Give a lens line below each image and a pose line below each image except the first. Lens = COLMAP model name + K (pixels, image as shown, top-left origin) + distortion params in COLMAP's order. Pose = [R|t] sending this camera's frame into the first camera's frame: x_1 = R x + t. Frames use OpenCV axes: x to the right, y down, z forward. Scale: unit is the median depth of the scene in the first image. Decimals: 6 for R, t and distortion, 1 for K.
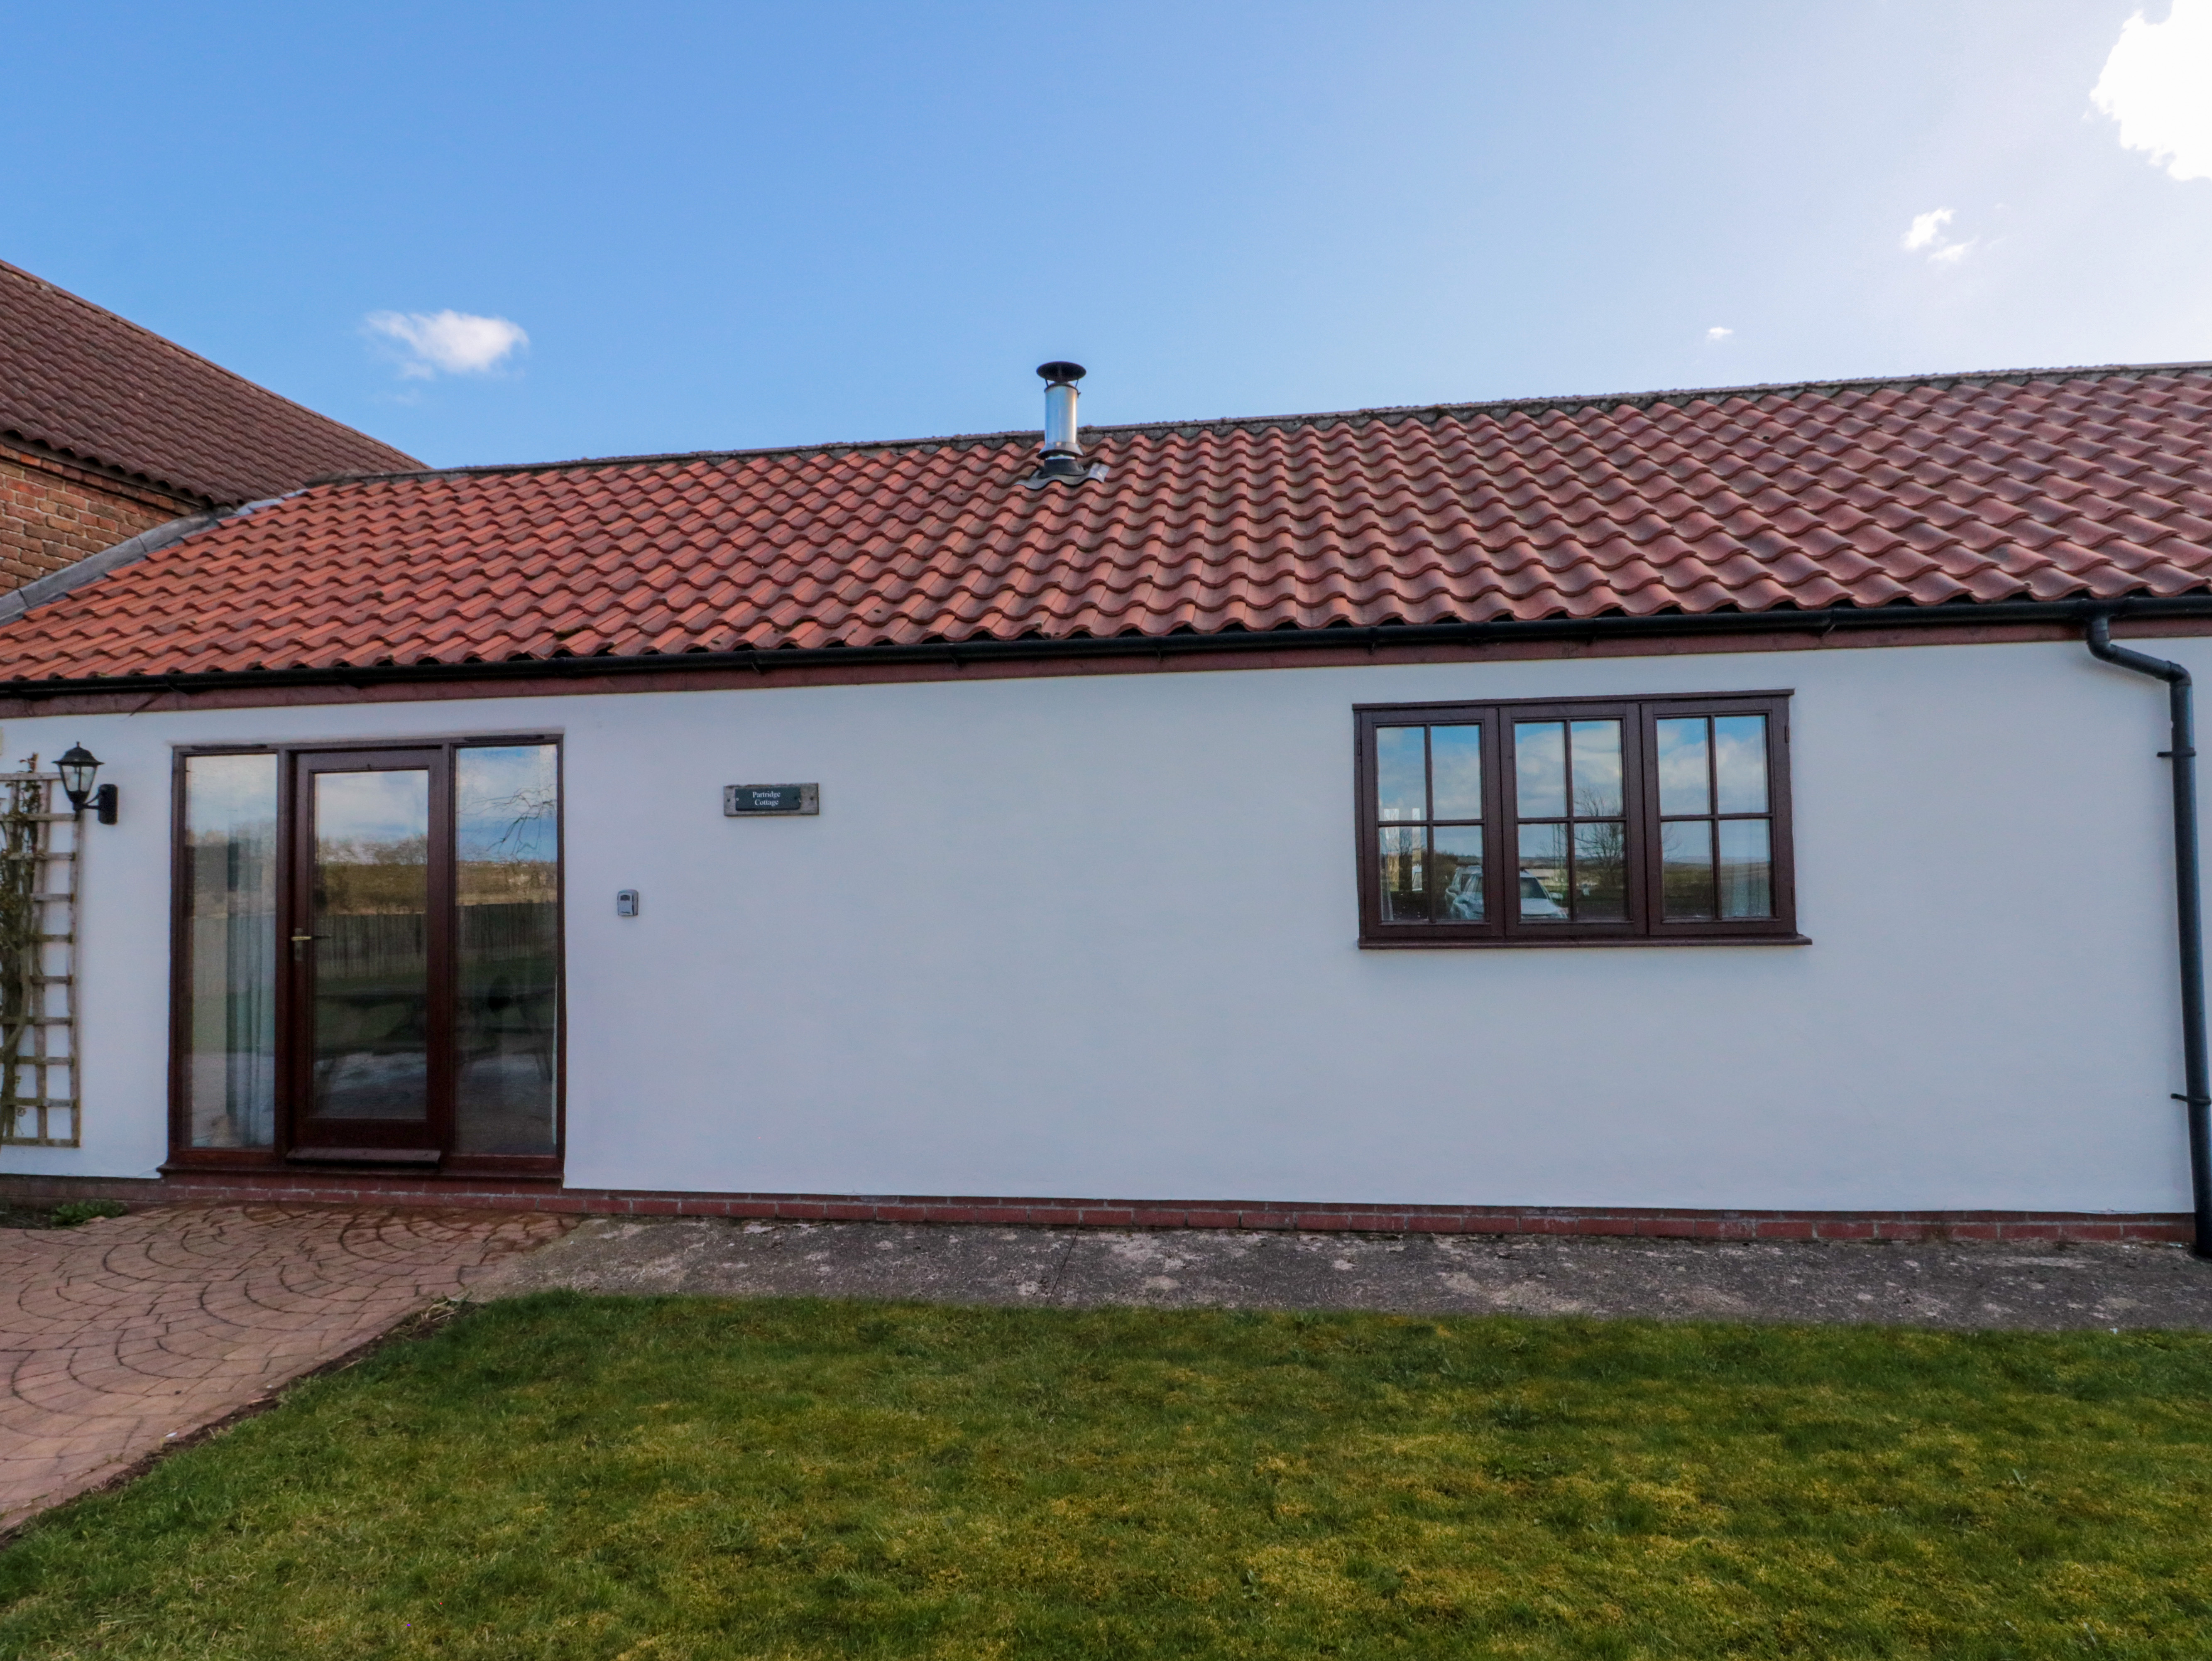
lens RADIAL K [[1159.3, 0, 1106.0], [0, 1159.3, 830.5], [0, 0, 1]] dist [-0.007549, -0.002484]
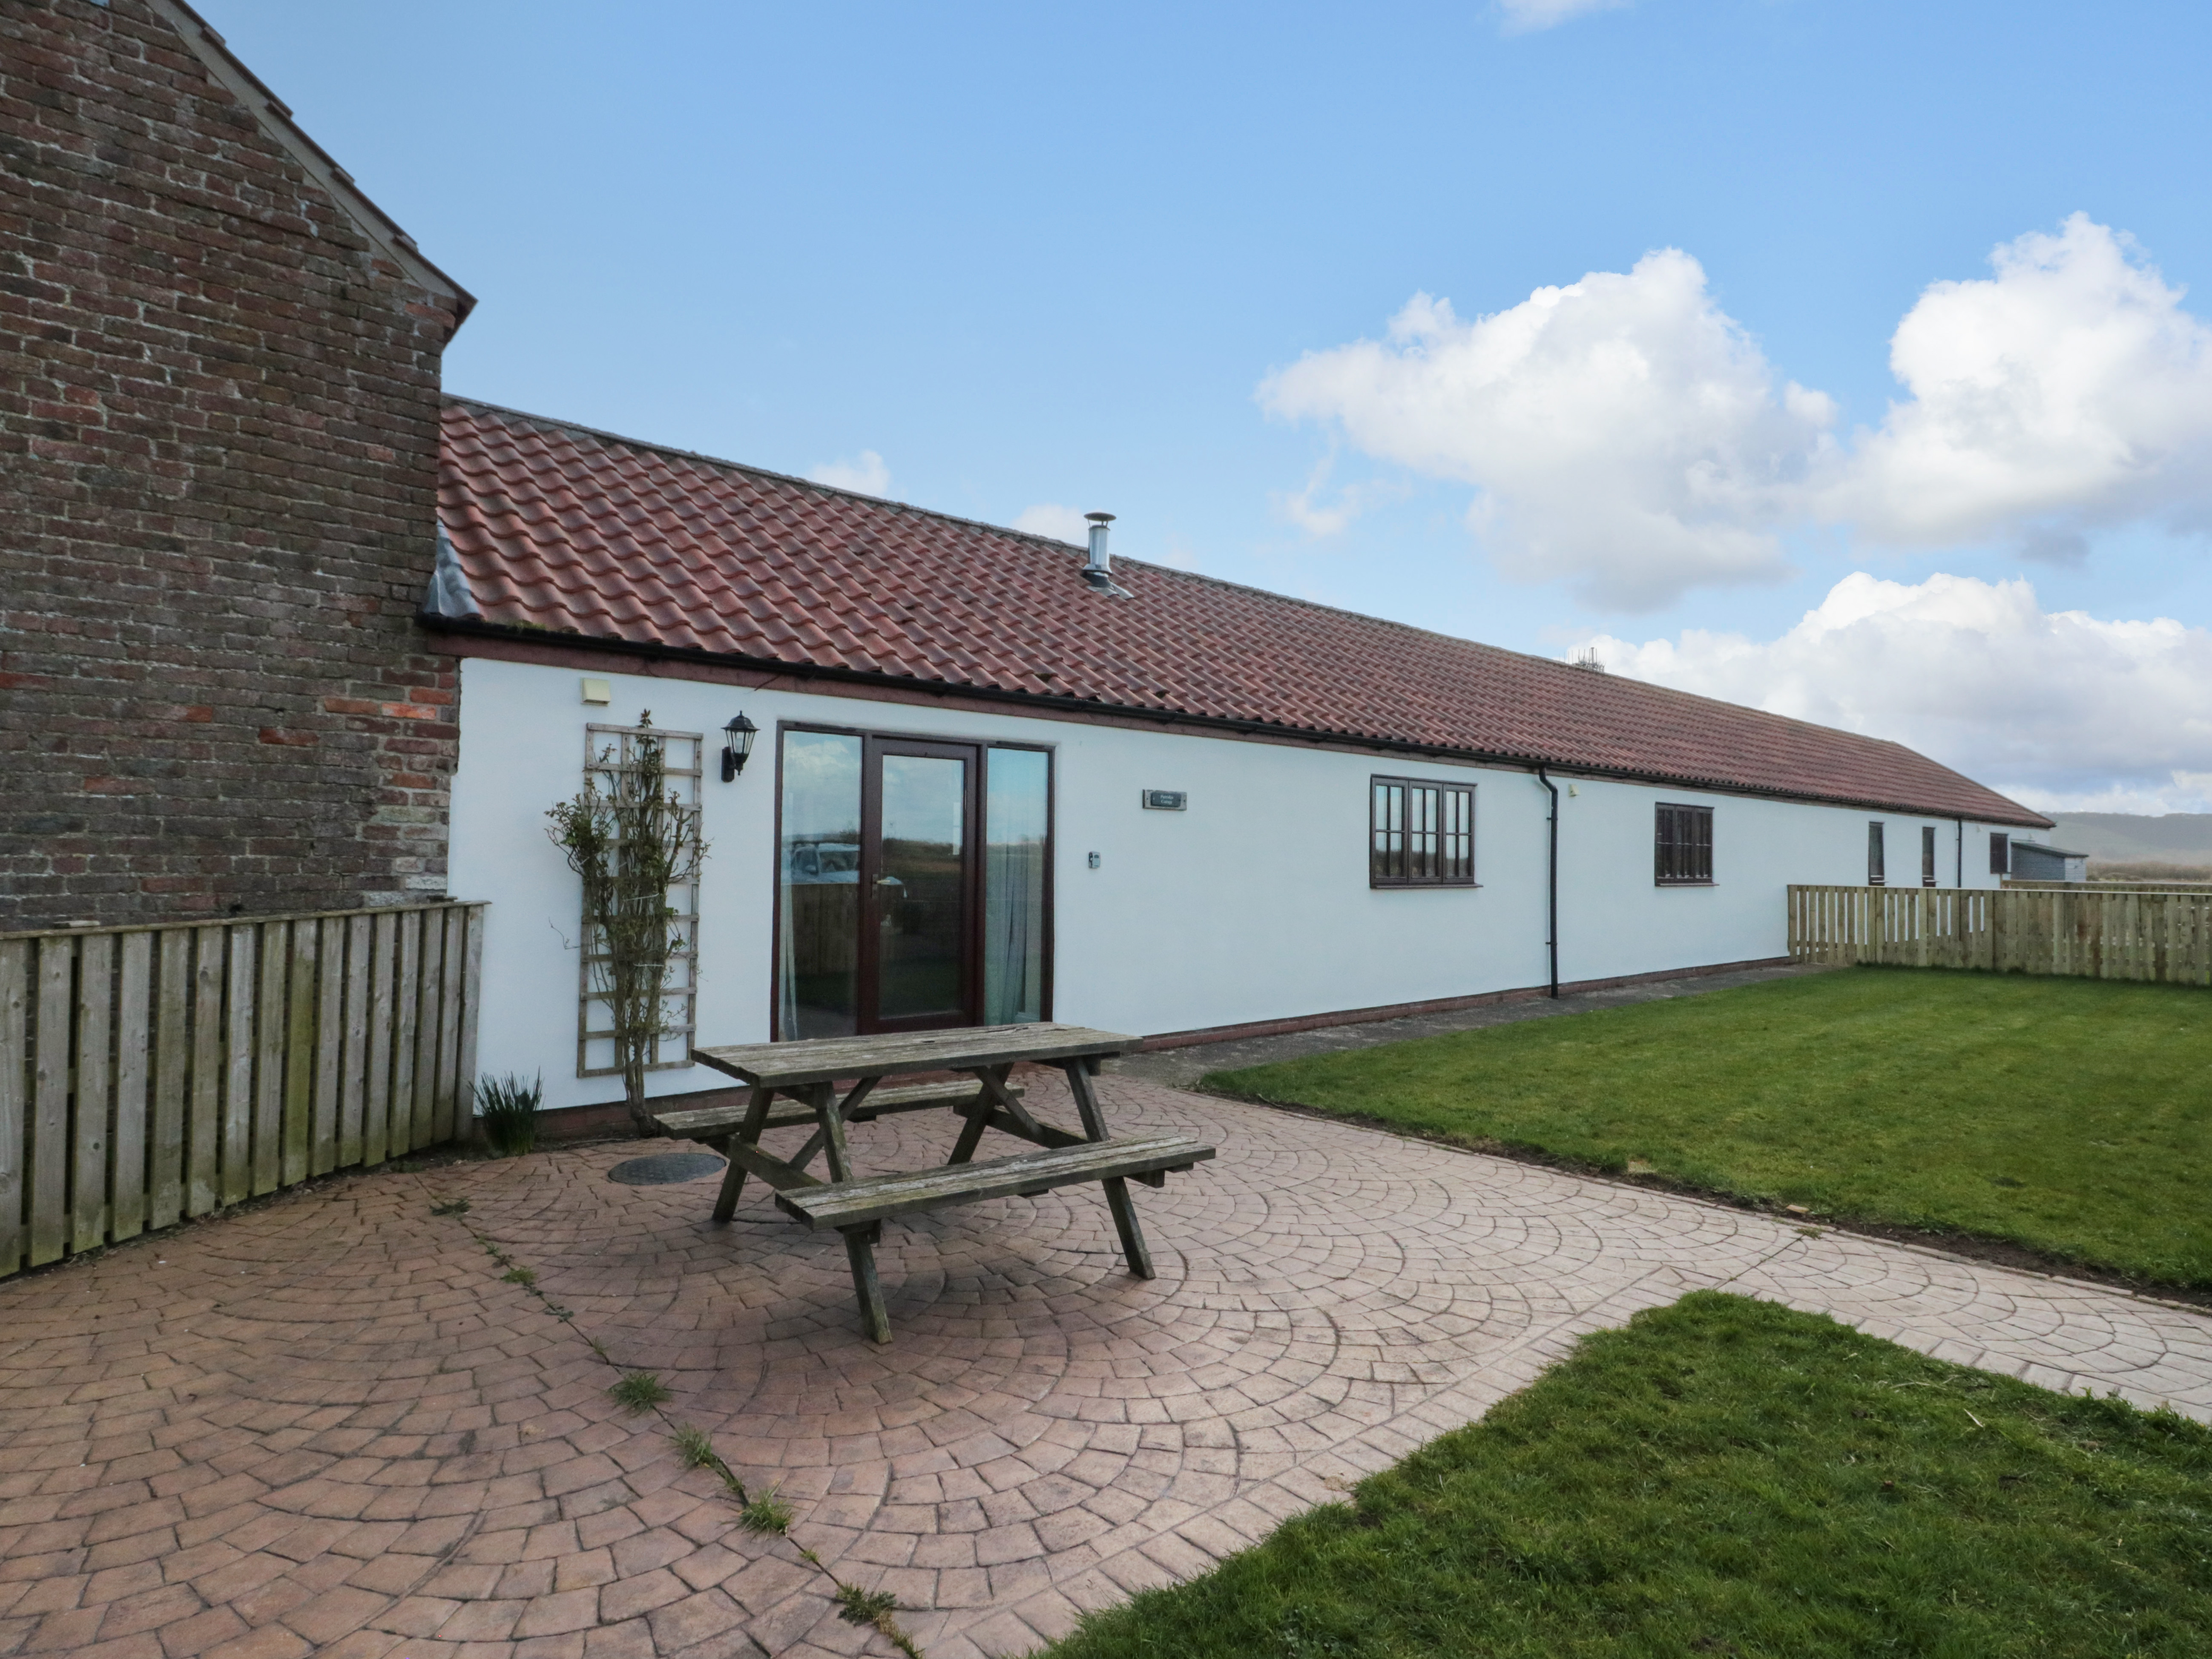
lens RADIAL K [[1196.3, 0, 1106.0], [0, 1196.3, 829.5], [0, 0, 1]] dist [0.004905, -0.016778]
pose [[0.655739, 0.035680, 0.754144, -1.631636], [-0.078276, 0.996712, 0.020906, -0.014339], [-0.750919, -0.072741, 0.656376, -0.071038]]
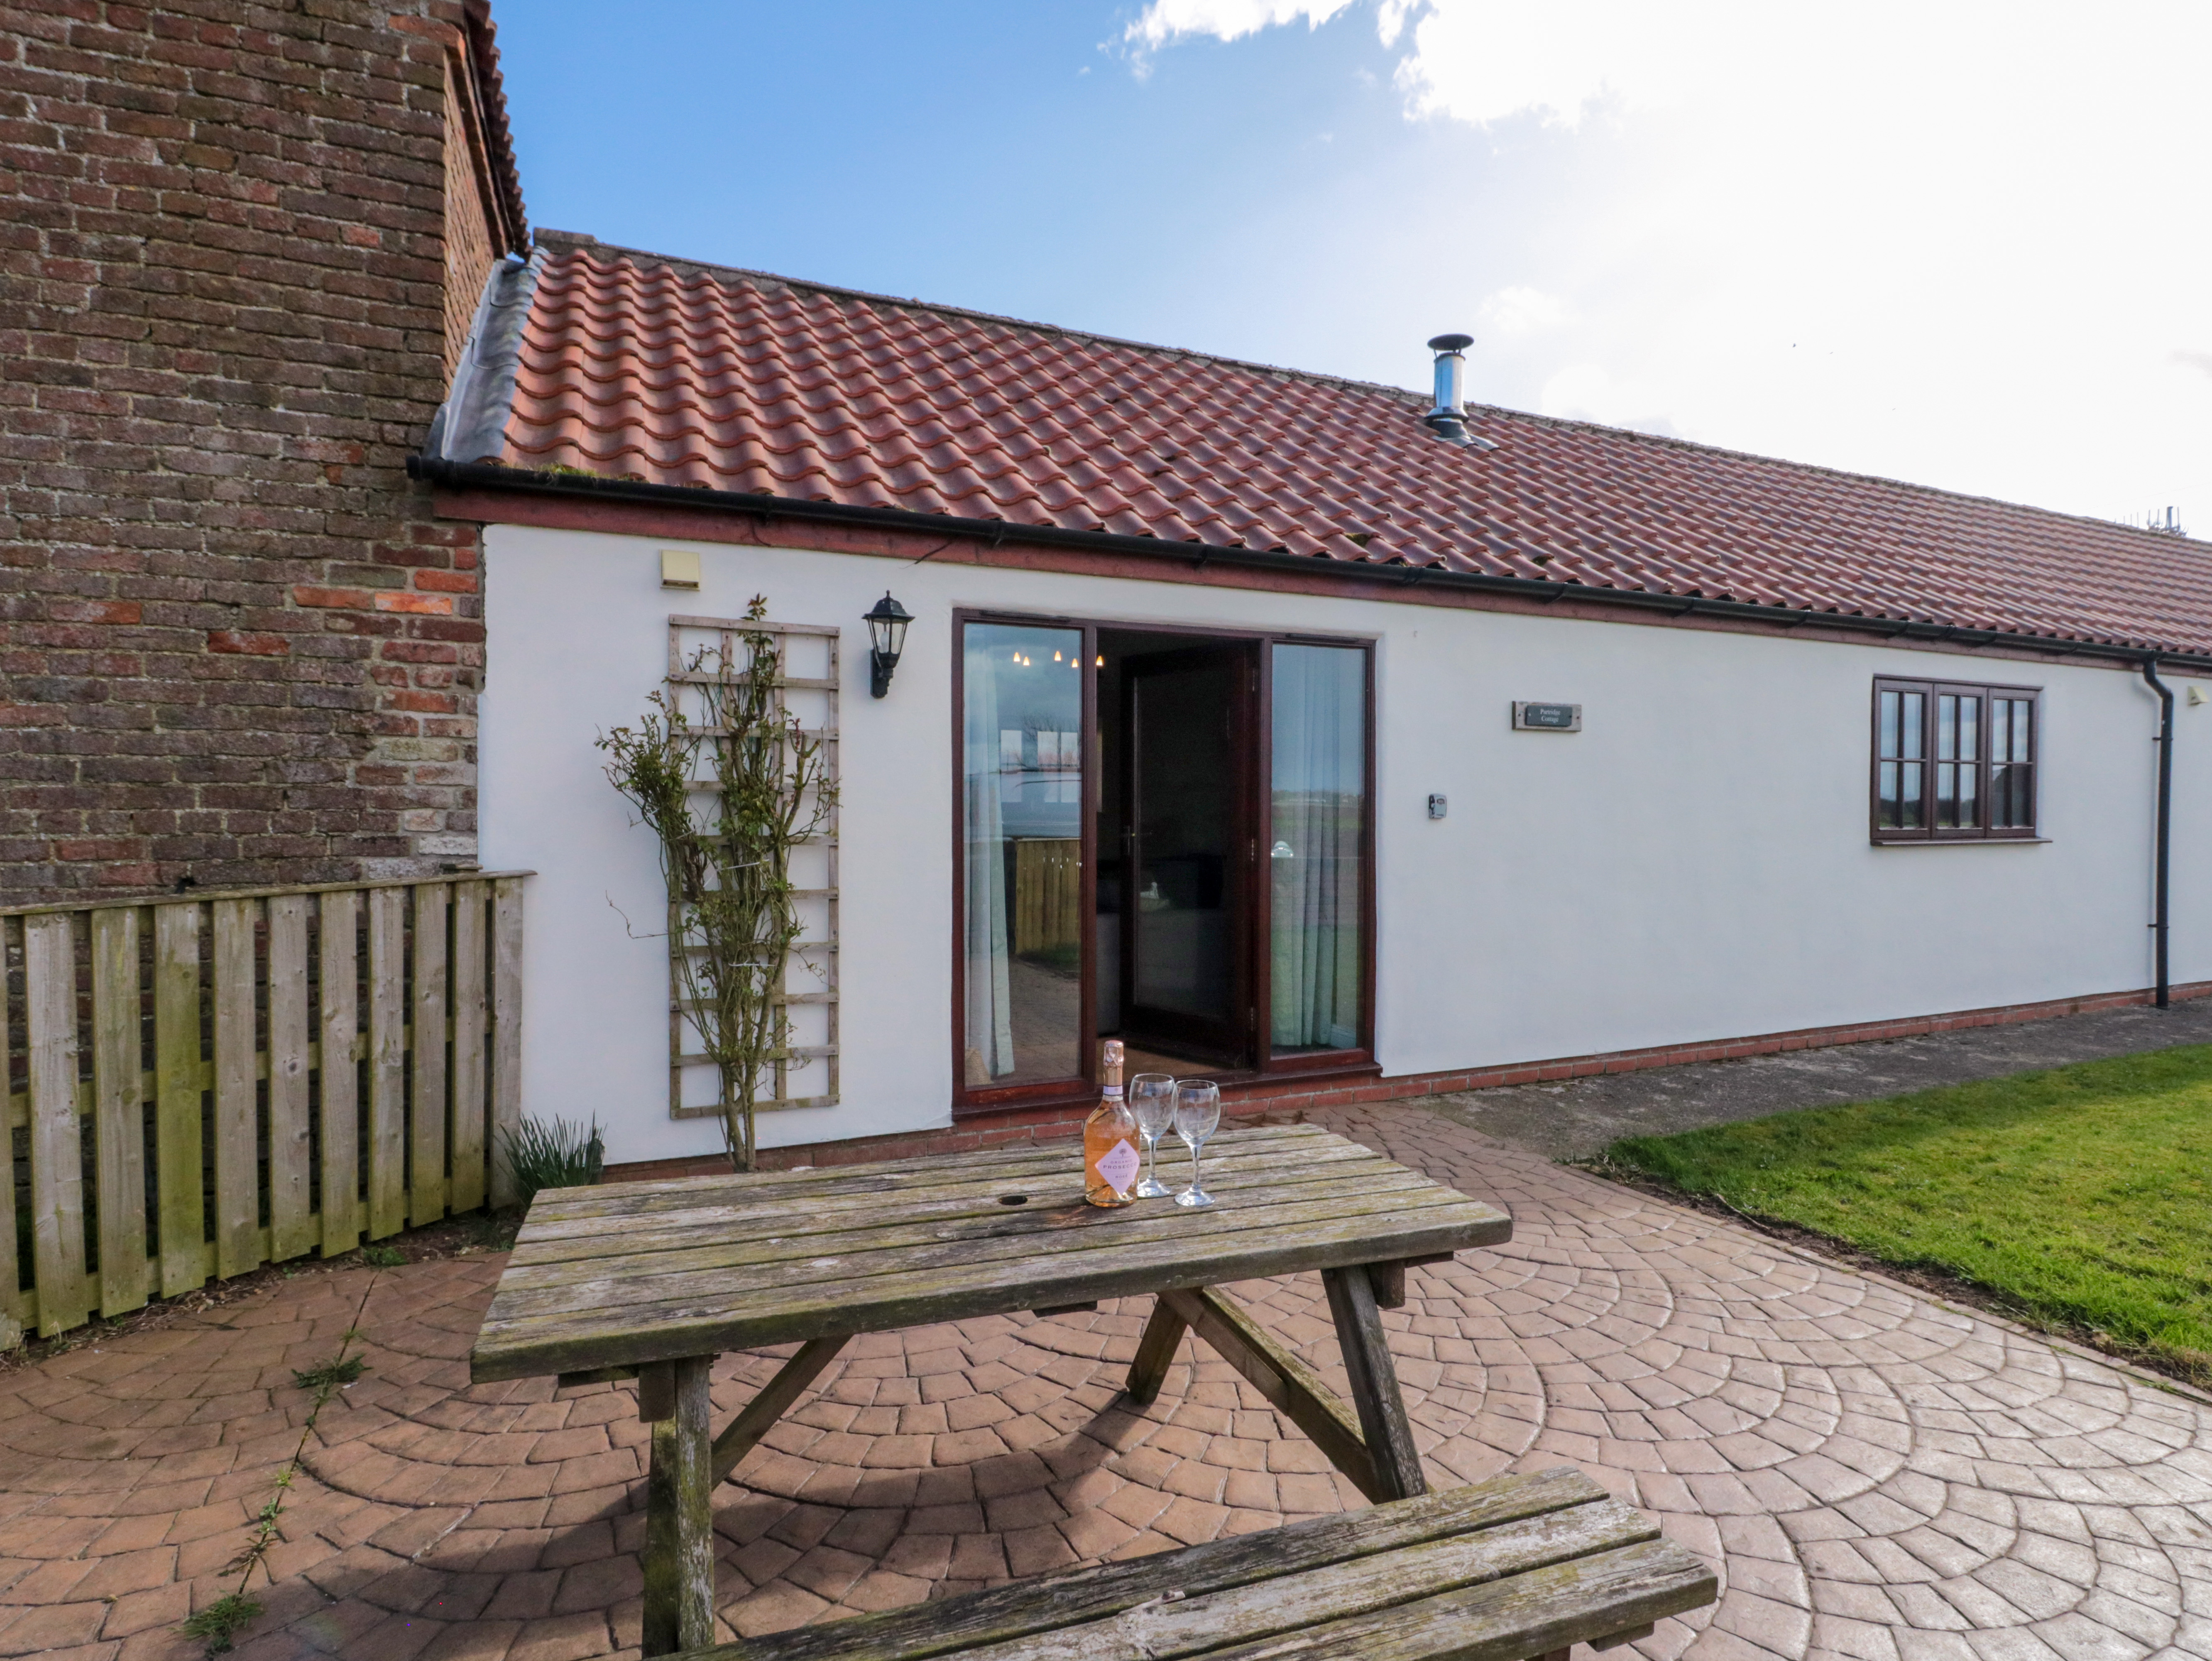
lens RADIAL K [[1168.0, 0, 1104.4], [0, 1168.0, 835.2], [0, 0, 1]] dist [0.002143, -0.012498]
pose [[0.852596, -0.000911, 0.522570, -1.239479], [-0.052138, 0.994861, 0.086799, 0.011216], [-0.519964, -0.101251, 0.848166, 0.247726]]
